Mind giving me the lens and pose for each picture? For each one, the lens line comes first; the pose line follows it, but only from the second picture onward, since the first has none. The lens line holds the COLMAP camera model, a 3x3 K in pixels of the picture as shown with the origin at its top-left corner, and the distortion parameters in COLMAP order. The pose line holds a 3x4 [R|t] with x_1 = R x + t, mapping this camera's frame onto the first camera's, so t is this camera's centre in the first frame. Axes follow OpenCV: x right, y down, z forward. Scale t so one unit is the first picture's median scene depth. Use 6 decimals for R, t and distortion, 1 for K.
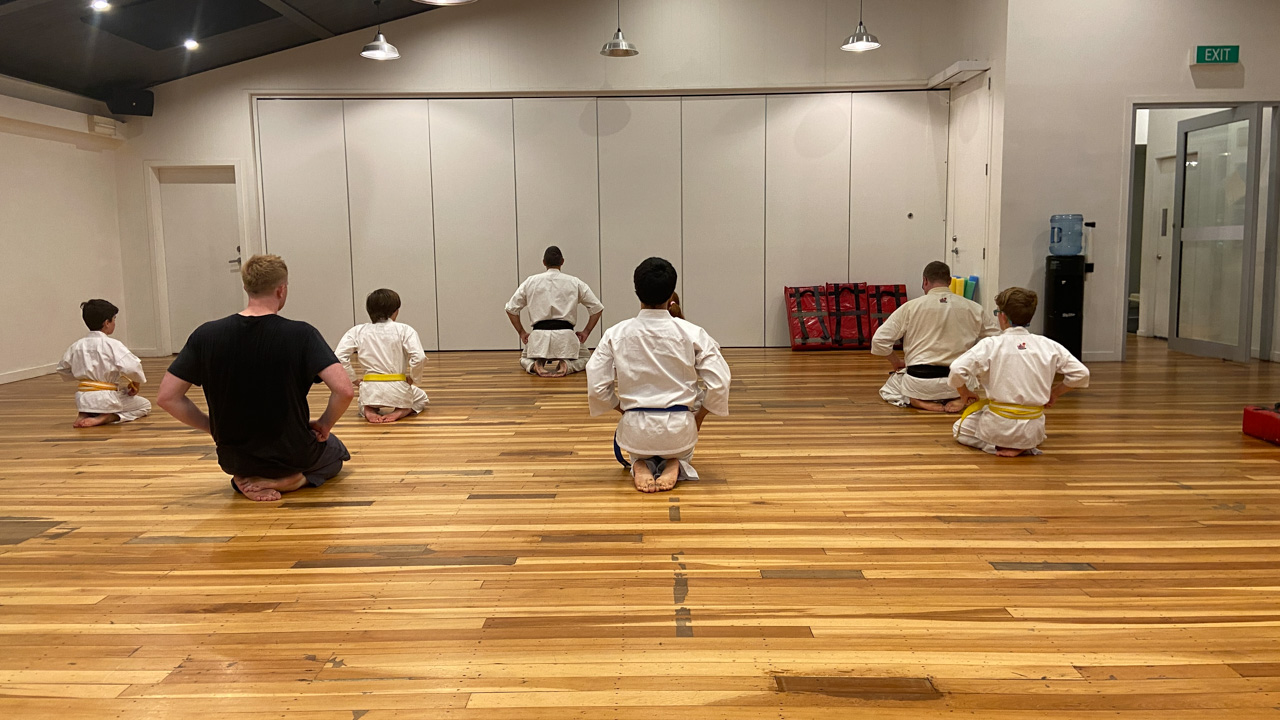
lens RADIAL K [[953.2, 0, 636.8], [0, 953.2, 354.1], [0, 0, 1]] dist [0.119581, -0.143104]
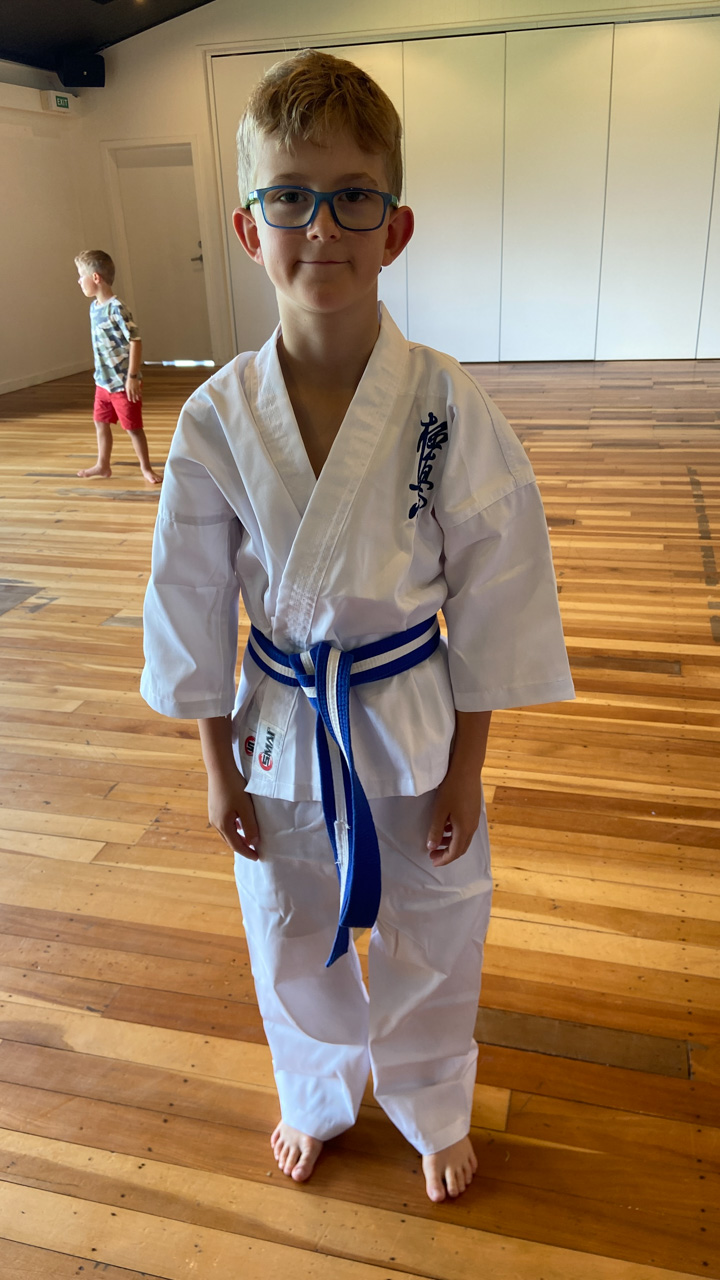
lens RADIAL K [[953.2, 0, 368.2], [0, 953.2, 640.2], [0, 0, 1]] dist [0.119581, -0.143104]
pose [[0.973023, 0.071342, -0.219399, -0.070401], [-0.002887, 0.954678, 0.297628, -0.066146], [0.230689, -0.288966, 0.929129, 0.193706]]
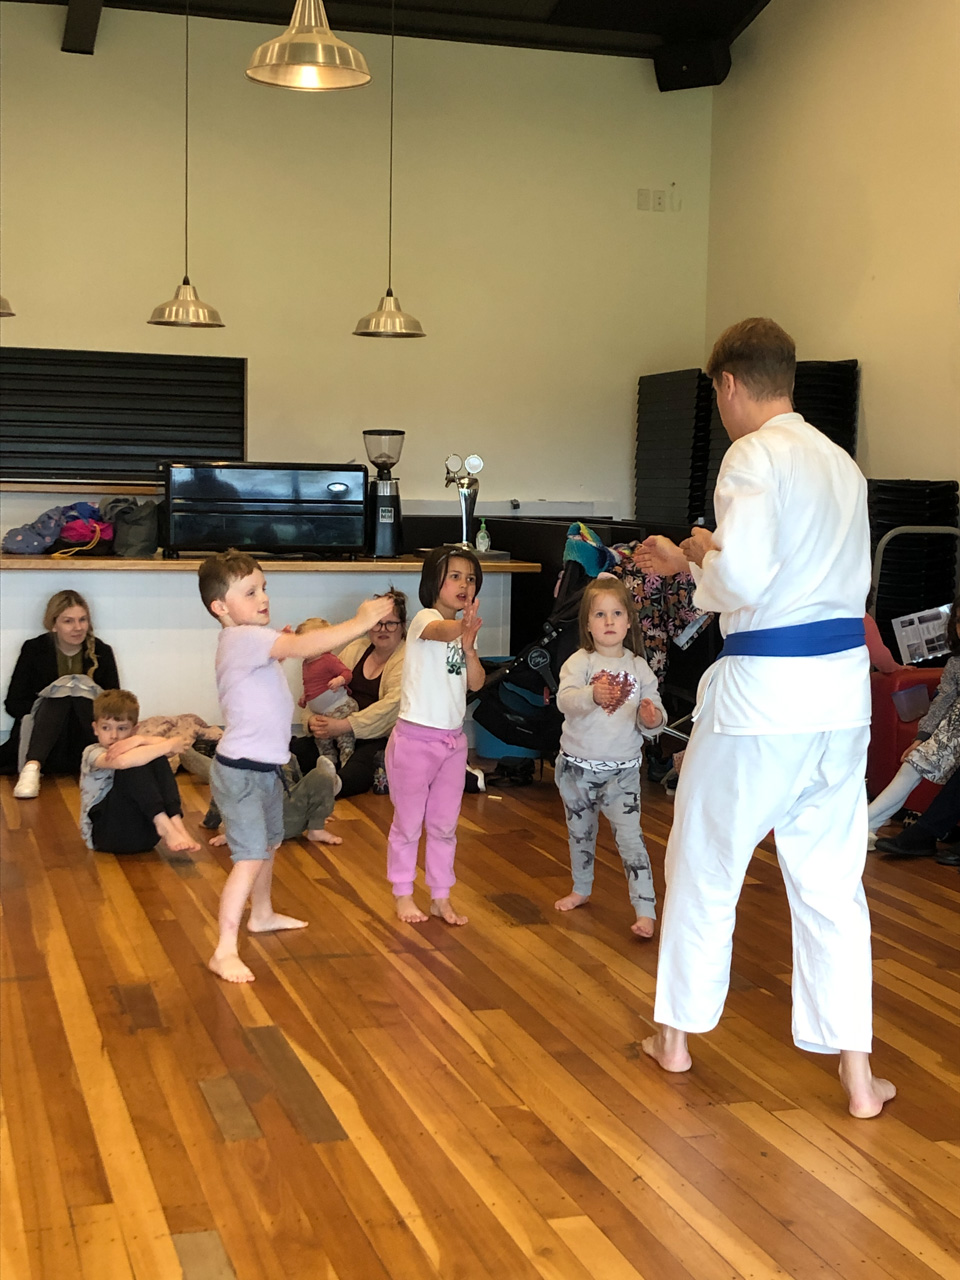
lens RADIAL K [[1831.3, 0, 511.9], [0, 1831.3, 638.3], [0, 0, 1]] dist [0.022937, -0.032939]
pose [[-0.326086, -0.073238, 0.942499, -1.236944], [0.088789, 0.990214, 0.107666, -0.158895], [-0.941161, 0.118792, -0.316393, 1.087461]]
